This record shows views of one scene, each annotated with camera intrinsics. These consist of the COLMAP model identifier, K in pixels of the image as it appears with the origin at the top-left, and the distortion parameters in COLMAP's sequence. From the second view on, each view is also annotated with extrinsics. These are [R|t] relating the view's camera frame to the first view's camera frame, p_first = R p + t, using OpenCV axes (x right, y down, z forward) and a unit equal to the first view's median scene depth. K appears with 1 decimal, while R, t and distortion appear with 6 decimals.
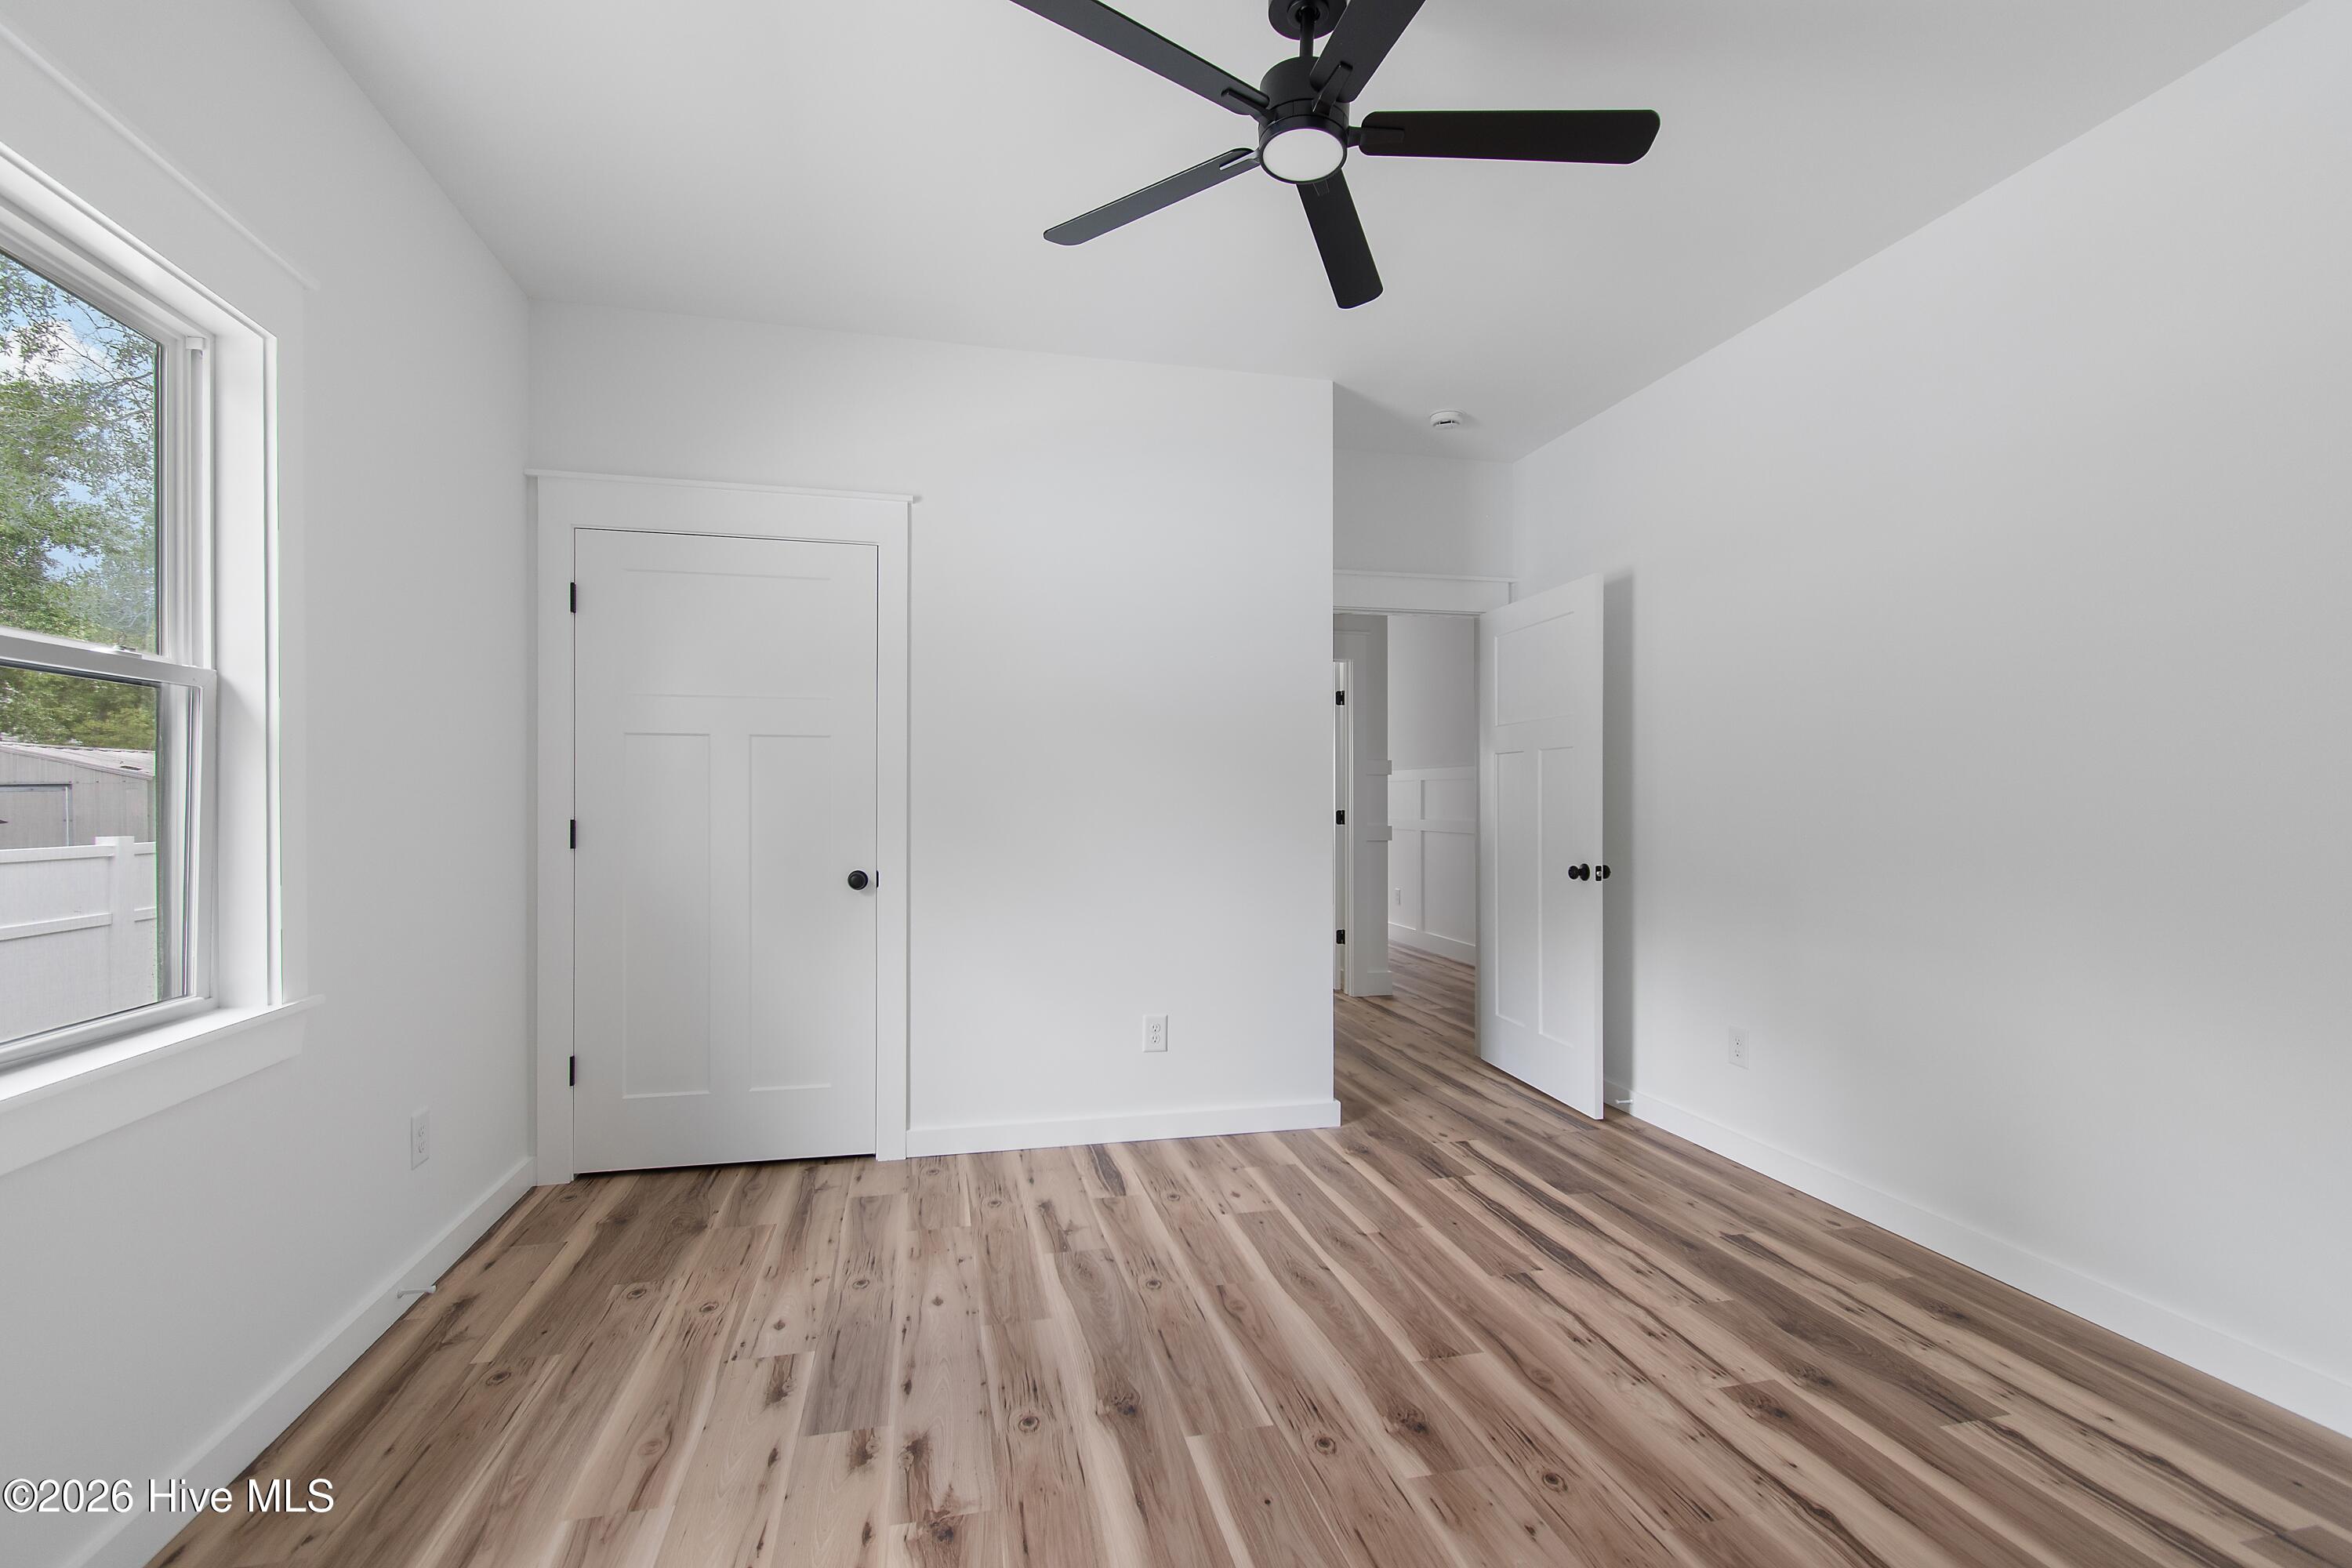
lens RADIAL K [[1054.5, 0, 1176.0], [0, 1054.5, 790.4], [0, 0, 1]] dist [0.008170, -0.002343]
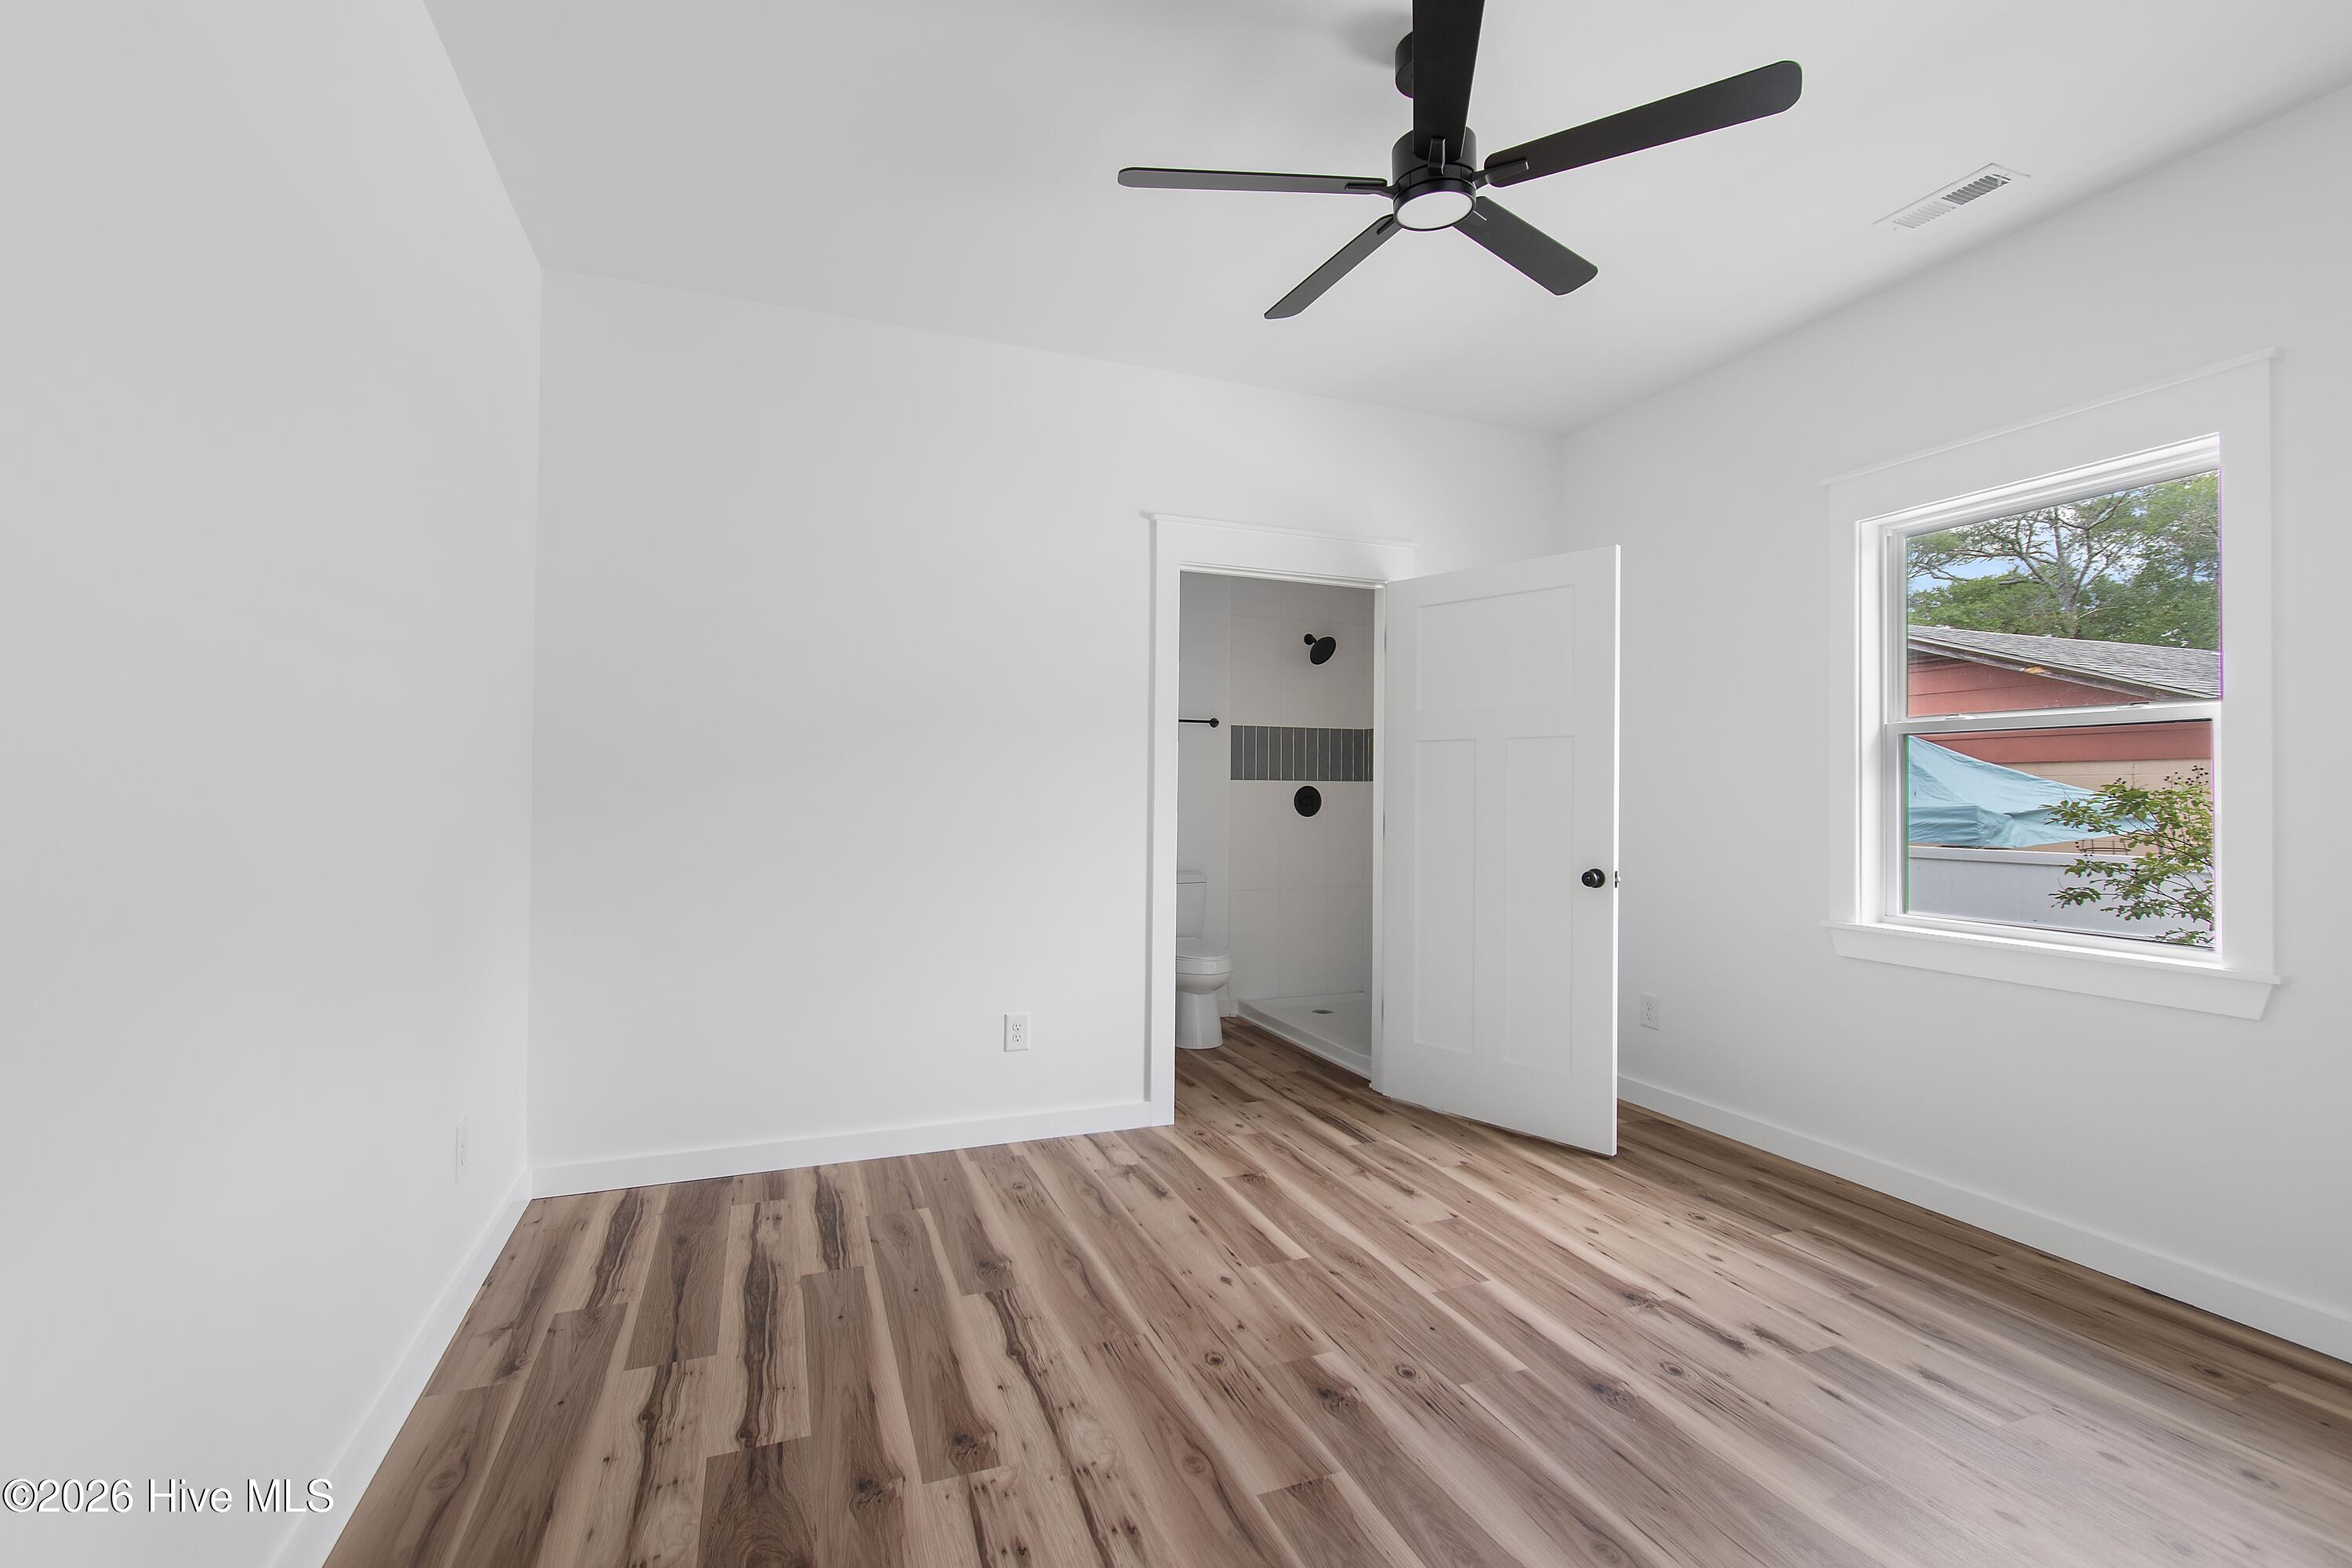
lens RADIAL K [[1054.5, 0, 1175.0], [0, 1054.5, 785.7], [0, 0, 1]] dist [0.008170, -0.002343]
pose [[-0.990260, -0.008514, -0.138970, 0.525832], [-0.006689, 0.999885, -0.013593, 0.013239], [0.139070, -0.012531, -0.990203, 2.010082]]
